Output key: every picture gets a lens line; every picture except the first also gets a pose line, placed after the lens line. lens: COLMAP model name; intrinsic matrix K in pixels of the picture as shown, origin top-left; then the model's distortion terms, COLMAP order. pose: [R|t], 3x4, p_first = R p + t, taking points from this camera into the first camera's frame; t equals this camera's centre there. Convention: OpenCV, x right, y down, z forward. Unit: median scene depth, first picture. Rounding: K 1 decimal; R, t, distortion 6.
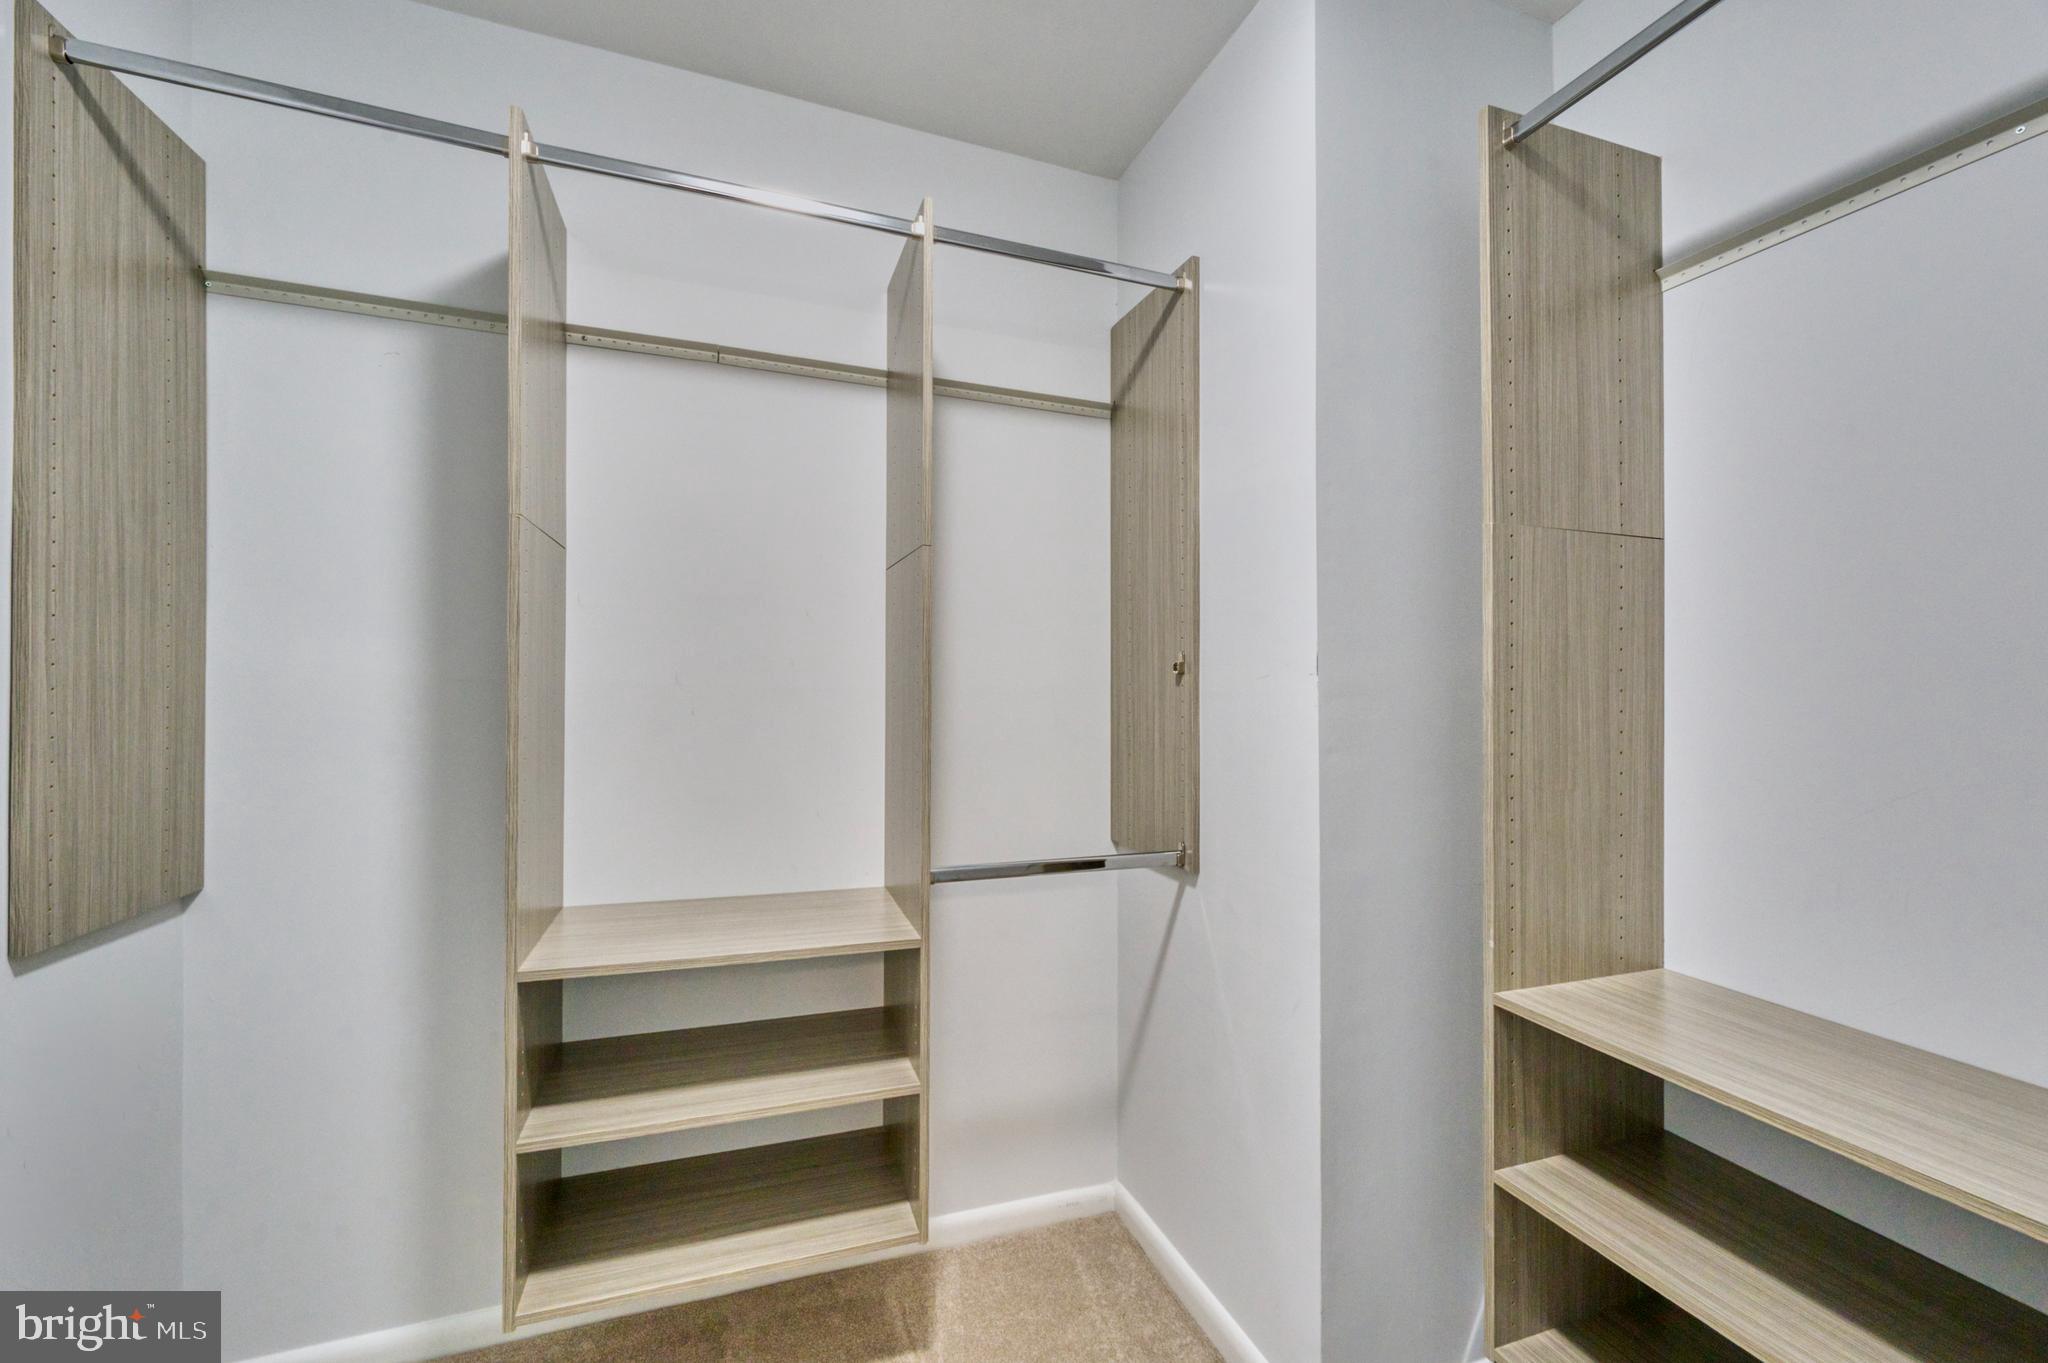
lens RADIAL K [[830.4, 0, 1024.1], [0, 830.4, 685.4], [0, 0, 1]] dist [-0.006668, 0.001636]
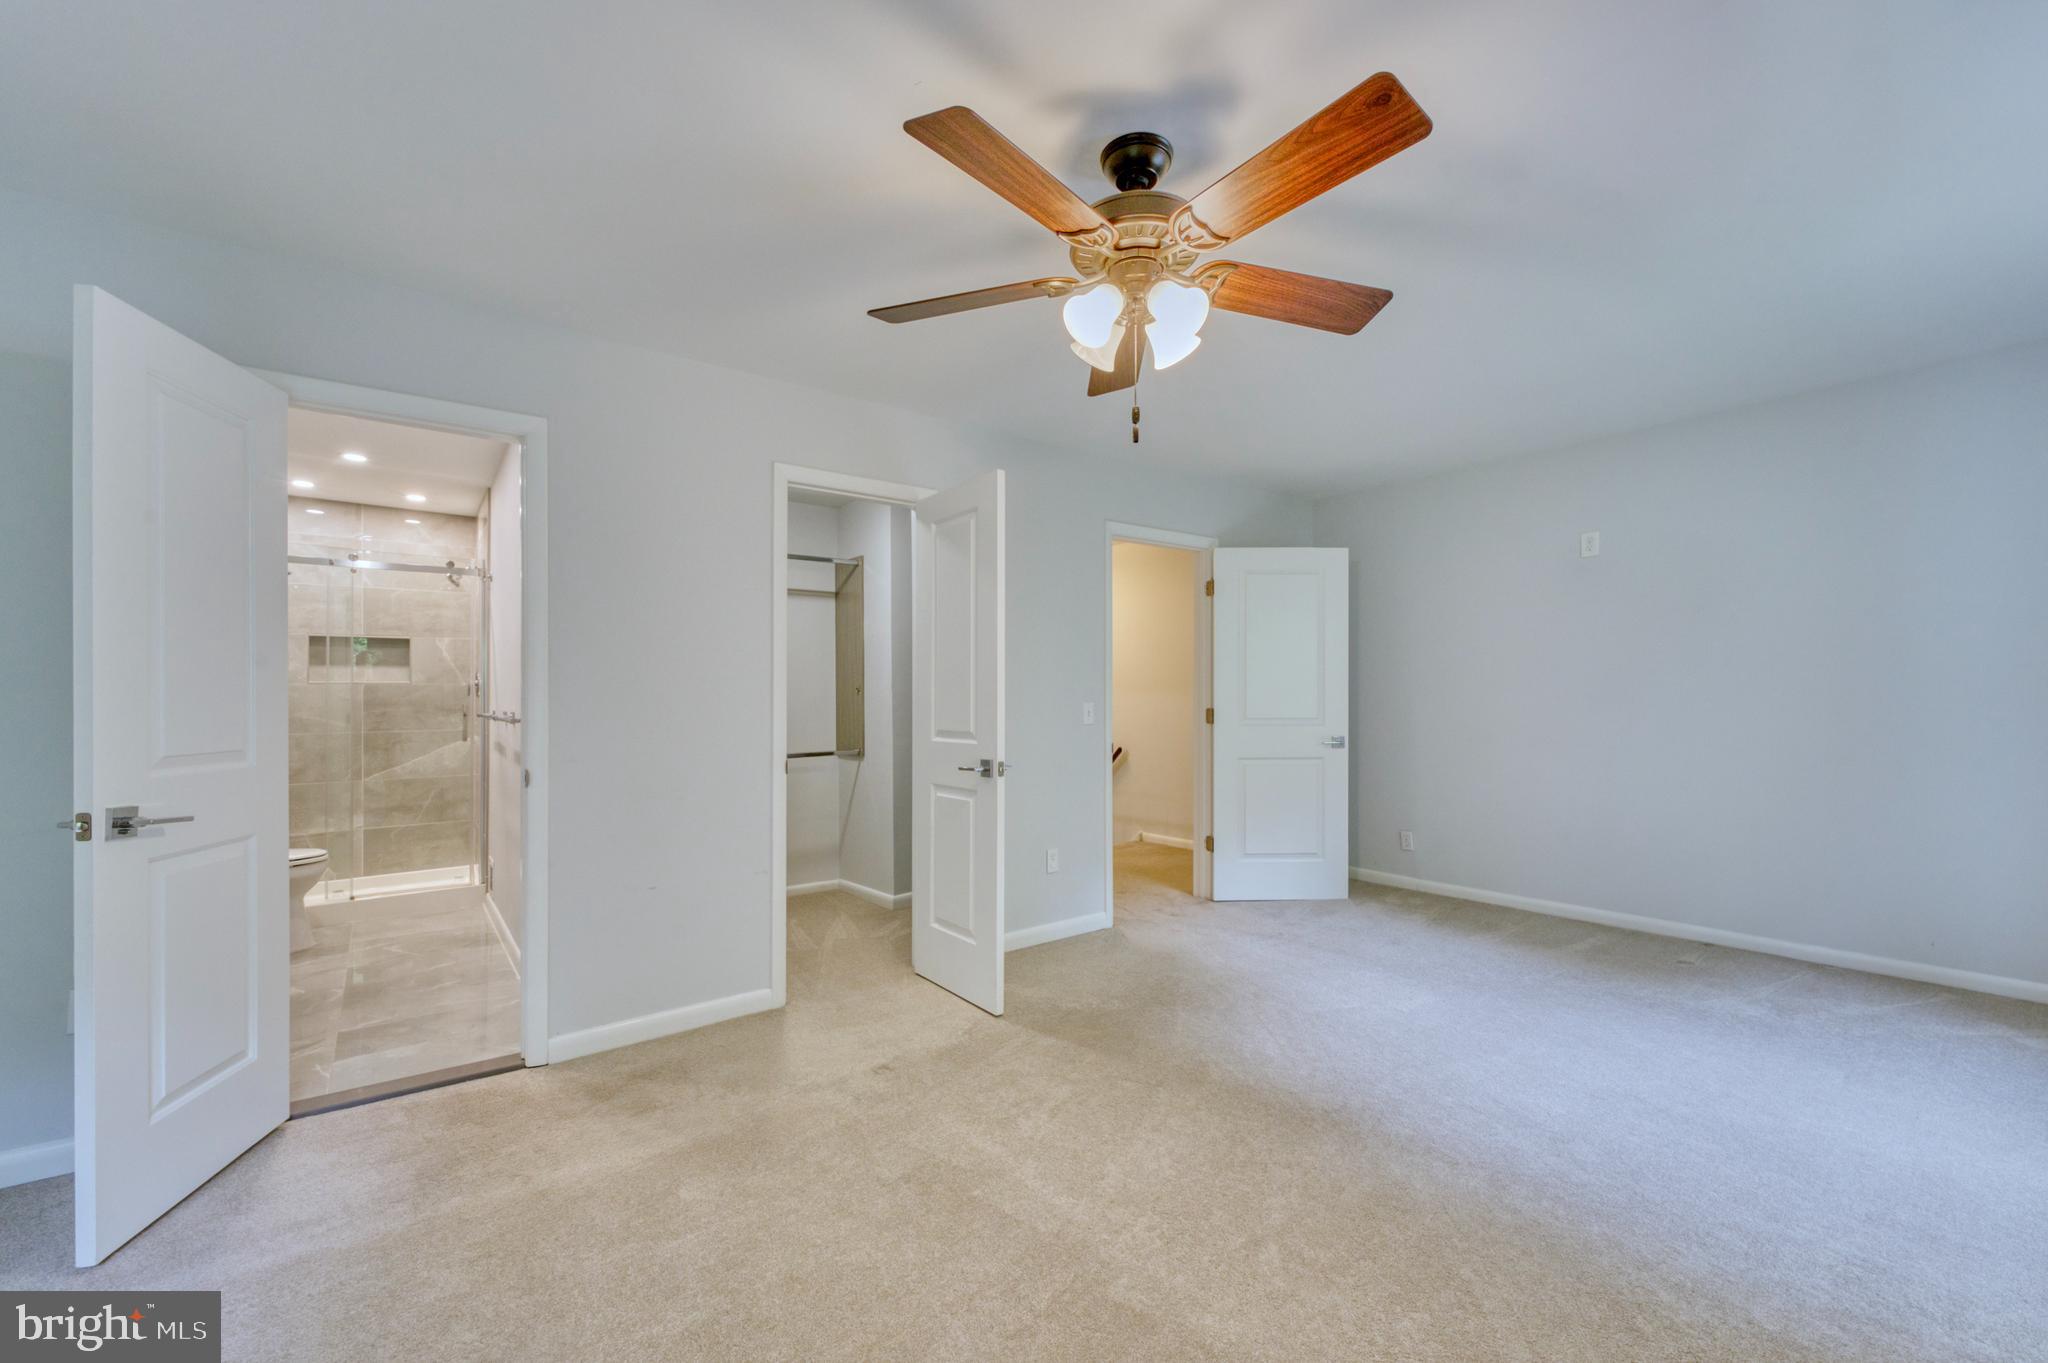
lens RADIAL K [[830.4, 0, 1020.4], [0, 830.4, 700.2], [0, 0, 1]] dist [-0.006668, 0.001636]
pose [[0.948405, -0.002844, 0.317047, -0.202414], [0.003275, 0.999994, -0.000827, 0.021715], [-0.317043, 0.001822, 0.948409, -1.970464]]
